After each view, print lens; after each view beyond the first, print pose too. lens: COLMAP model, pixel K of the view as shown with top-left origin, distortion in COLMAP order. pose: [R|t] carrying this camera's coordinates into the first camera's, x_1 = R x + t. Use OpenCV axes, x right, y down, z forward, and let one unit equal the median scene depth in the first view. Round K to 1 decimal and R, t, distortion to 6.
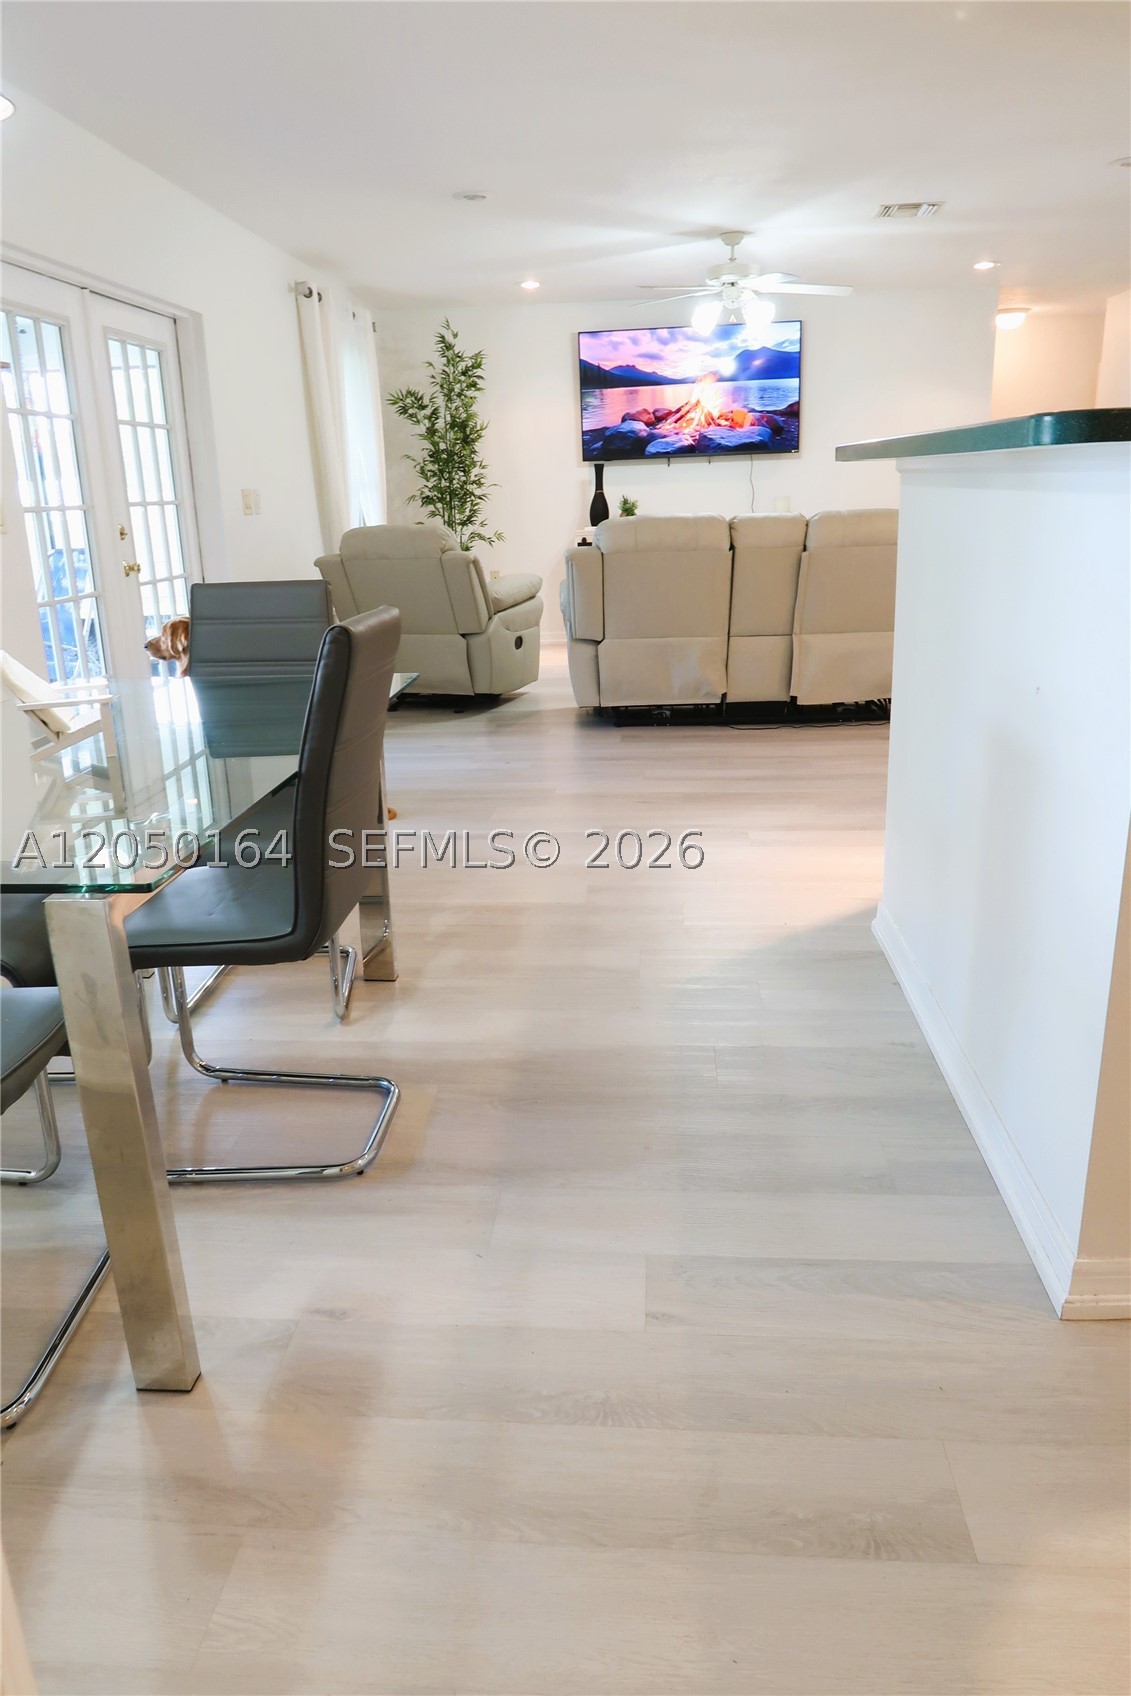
lens RADIAL K [[1177.1, 0, 573.3], [0, 1177.1, 842.3], [0, 0, 1]] dist [-0.027449, 0.008607]
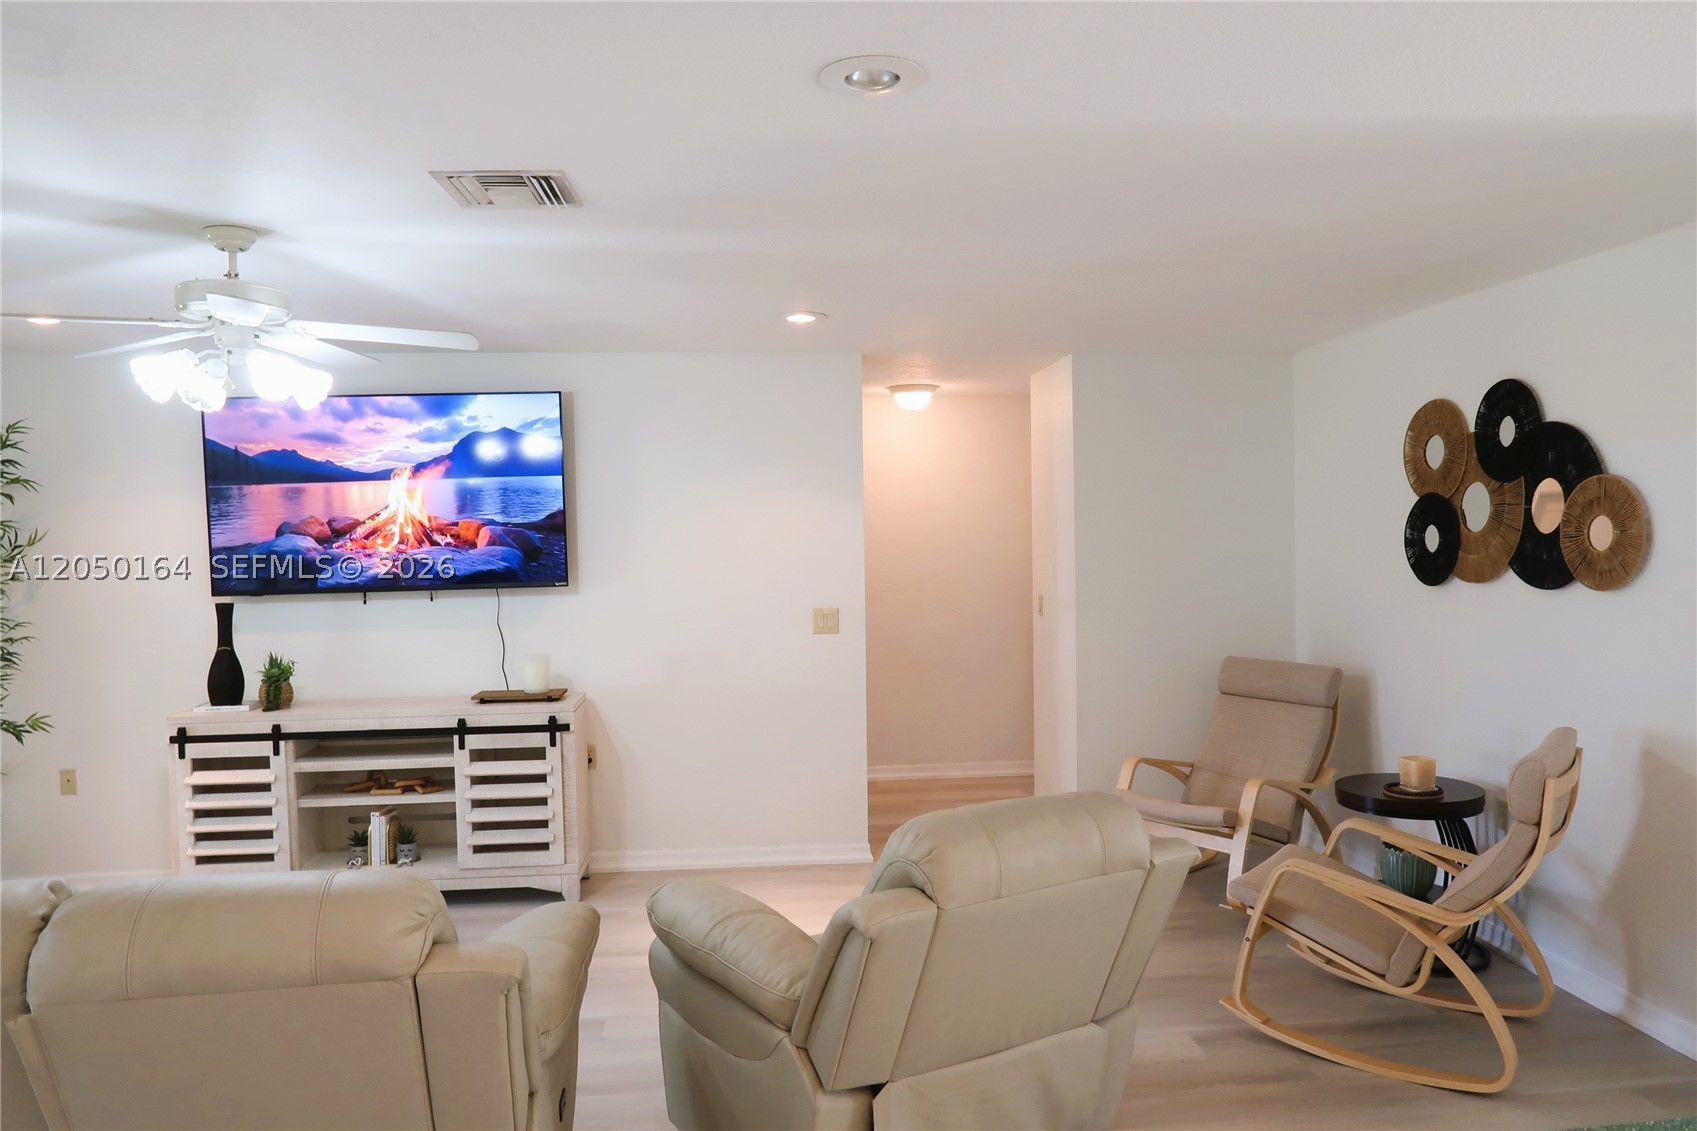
lens RADIAL K [[1177.8, 0, 852.8], [0, 1177.8, 573.5], [0, 0, 1]] dist [-0.027449, 0.008607]
pose [[0.985128, 0.009863, 0.171537, 0.235962], [0.035079, 0.965778, -0.256988, -0.171887], [-0.168201, 0.259183, 0.951069, 0.371866]]
